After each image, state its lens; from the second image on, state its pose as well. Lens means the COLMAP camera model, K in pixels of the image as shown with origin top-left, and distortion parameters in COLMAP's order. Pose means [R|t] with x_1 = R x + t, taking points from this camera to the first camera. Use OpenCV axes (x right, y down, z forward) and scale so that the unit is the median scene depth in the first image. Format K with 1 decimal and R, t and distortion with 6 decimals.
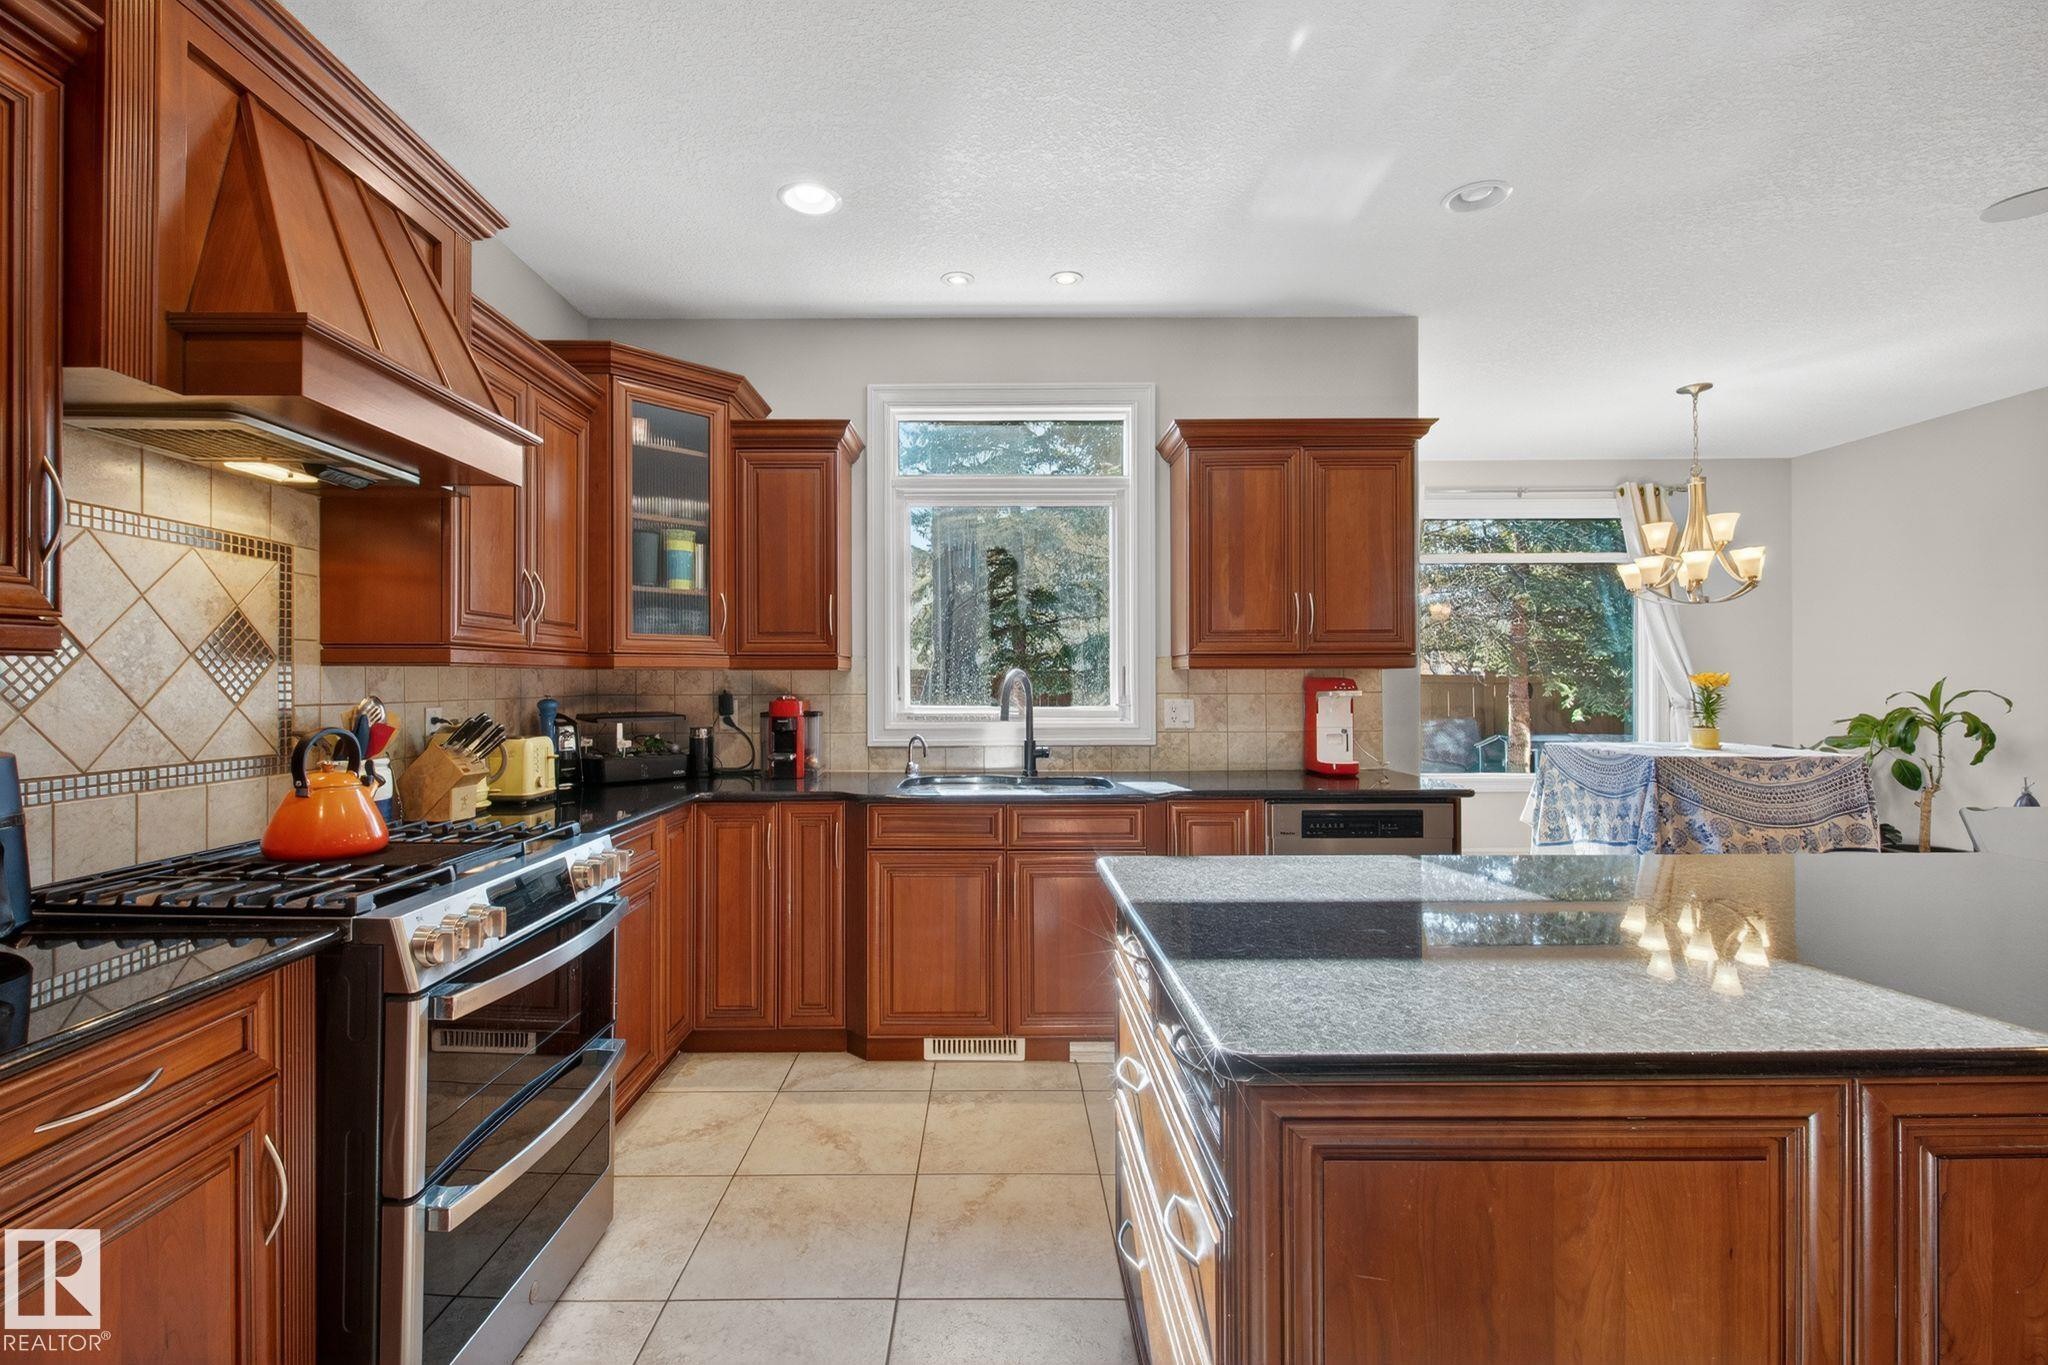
lens RADIAL K [[904.5, 0, 996.5], [0, 904.5, 676.6], [0, 0, 1]] dist [0.011783, -0.007959]
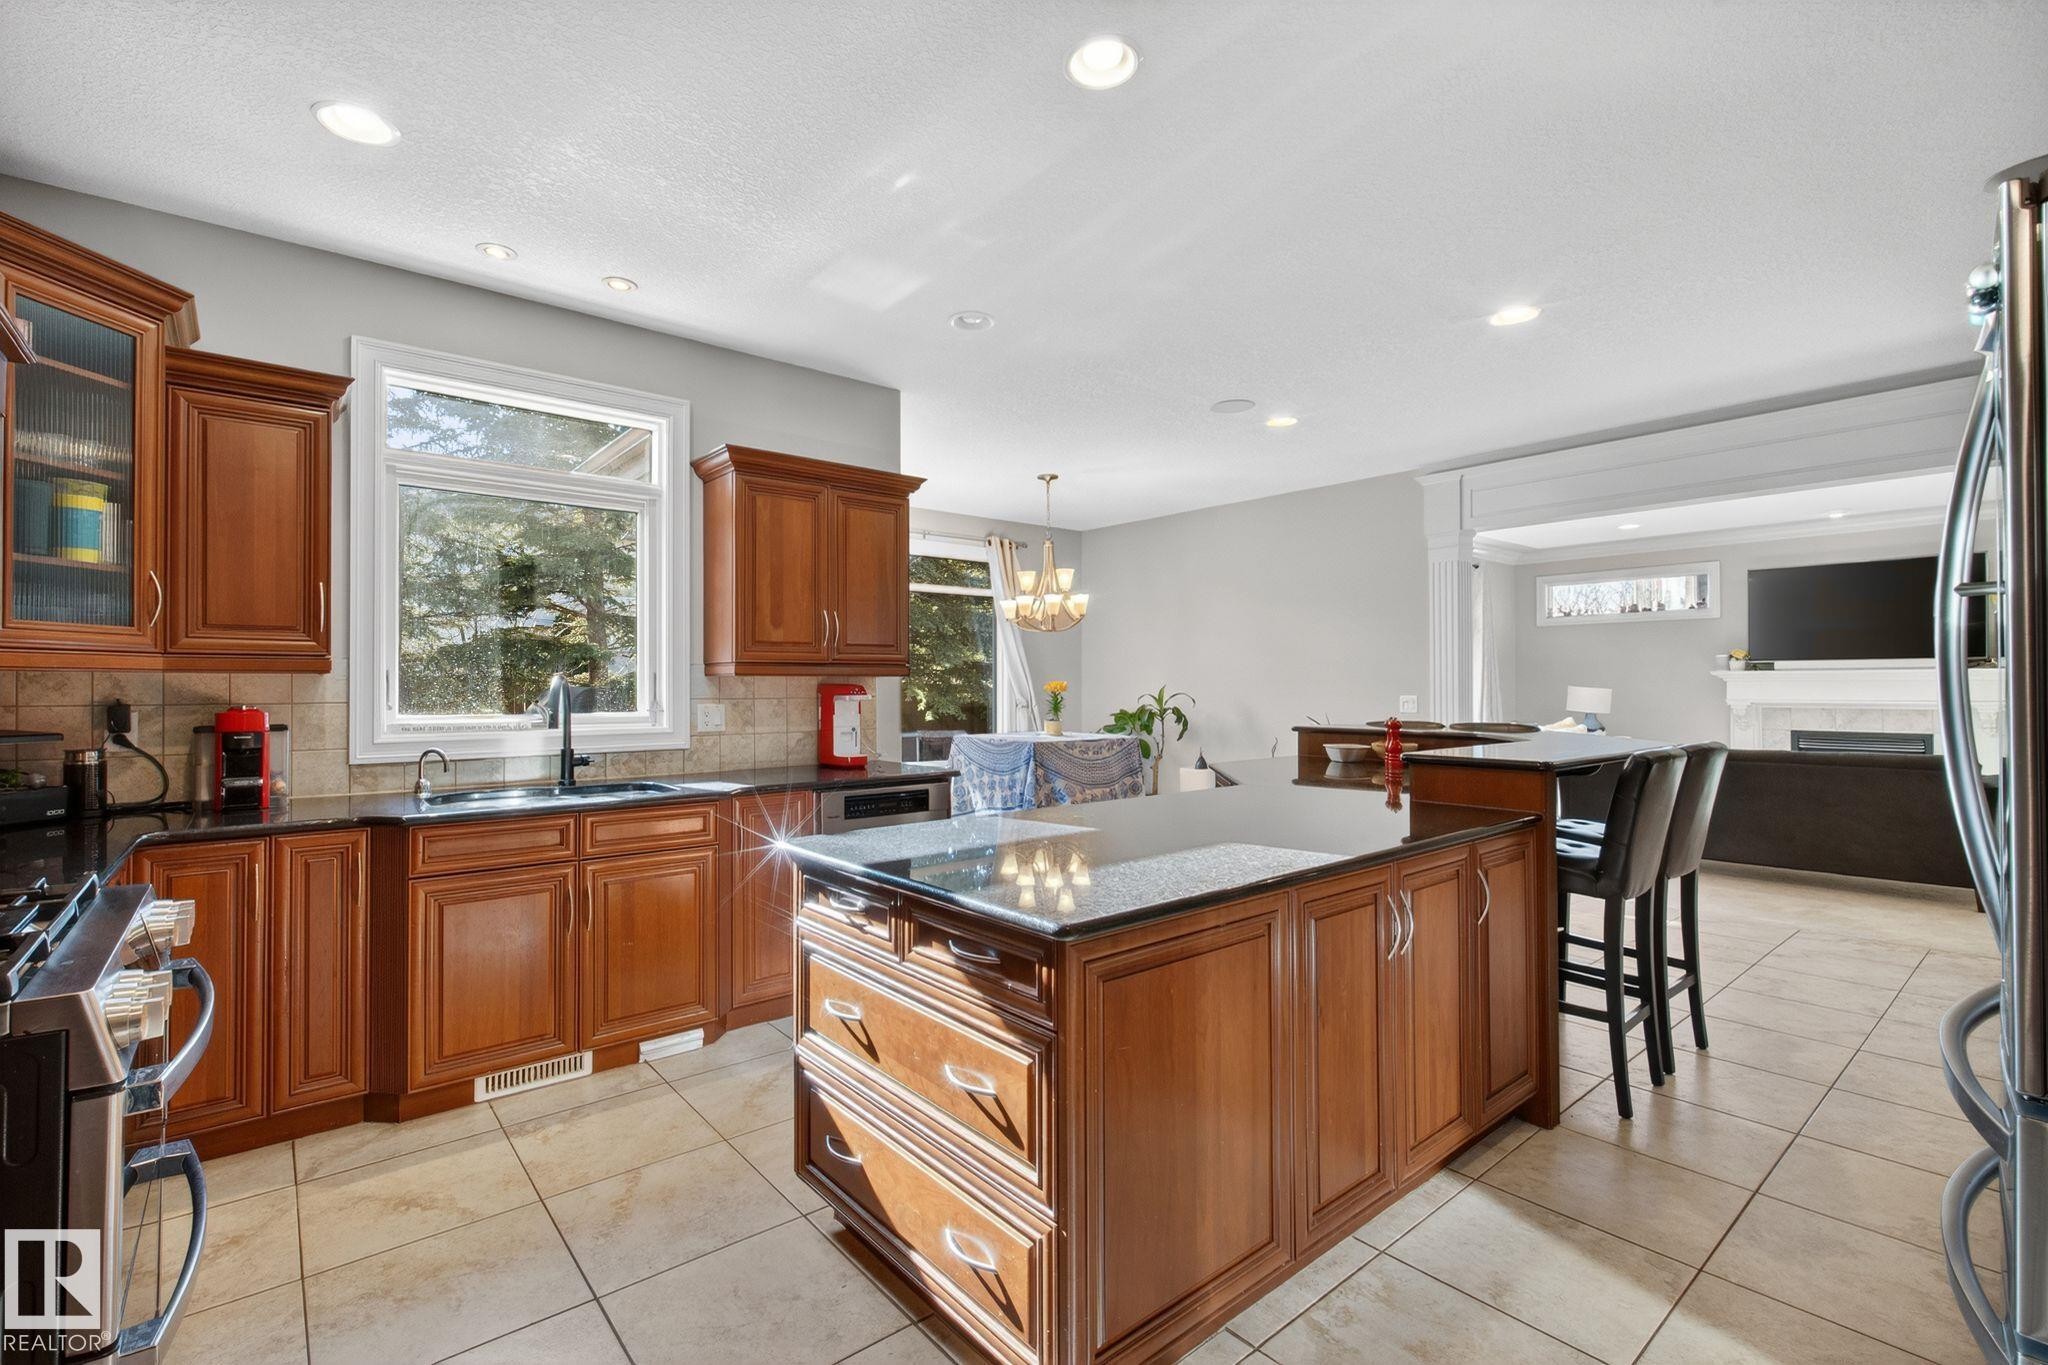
lens RADIAL K [[904.5, 0, 996.5], [0, 904.5, 676.6], [0, 0, 1]] dist [0.011783, -0.007959]
pose [[0.777099, 0.007685, 0.629331, -0.206508], [-0.003161, 0.999960, -0.008308, 0.000539], [-0.629370, 0.004466, 0.777093, -0.034115]]
